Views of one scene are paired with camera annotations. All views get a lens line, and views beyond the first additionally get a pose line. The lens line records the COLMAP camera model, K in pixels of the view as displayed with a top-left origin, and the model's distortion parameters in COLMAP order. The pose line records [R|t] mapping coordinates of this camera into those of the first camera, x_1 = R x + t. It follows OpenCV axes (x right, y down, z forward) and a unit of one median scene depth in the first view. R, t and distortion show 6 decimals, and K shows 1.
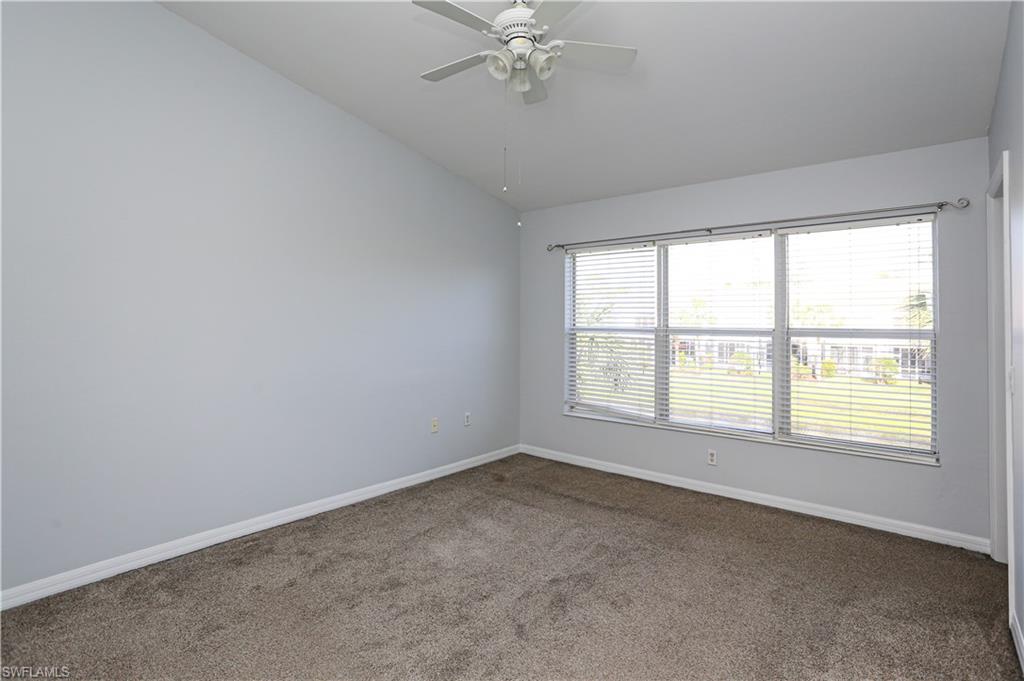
lens RADIAL K [[509.1, 0, 518.3], [0, 509.1, 324.0], [0, 0, 1]] dist [-0.071124, 0.035503]
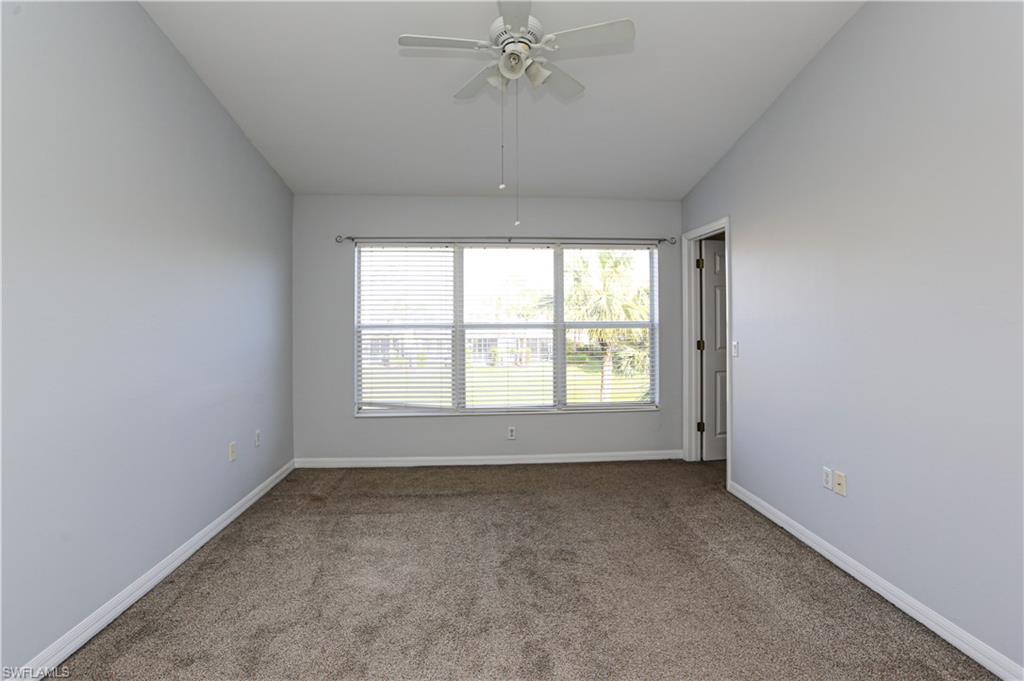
lens RADIAL K [[498.9, 0, 521.1], [0, 498.9, 329.2], [0, 0, 1]] dist [-0.071729, 0.033902]
pose [[0.708742, -0.022823, 0.705098, -0.425461], [0.011871, 0.999721, 0.020428, -0.000558], [-0.705368, -0.006108, 0.708815, 0.165383]]
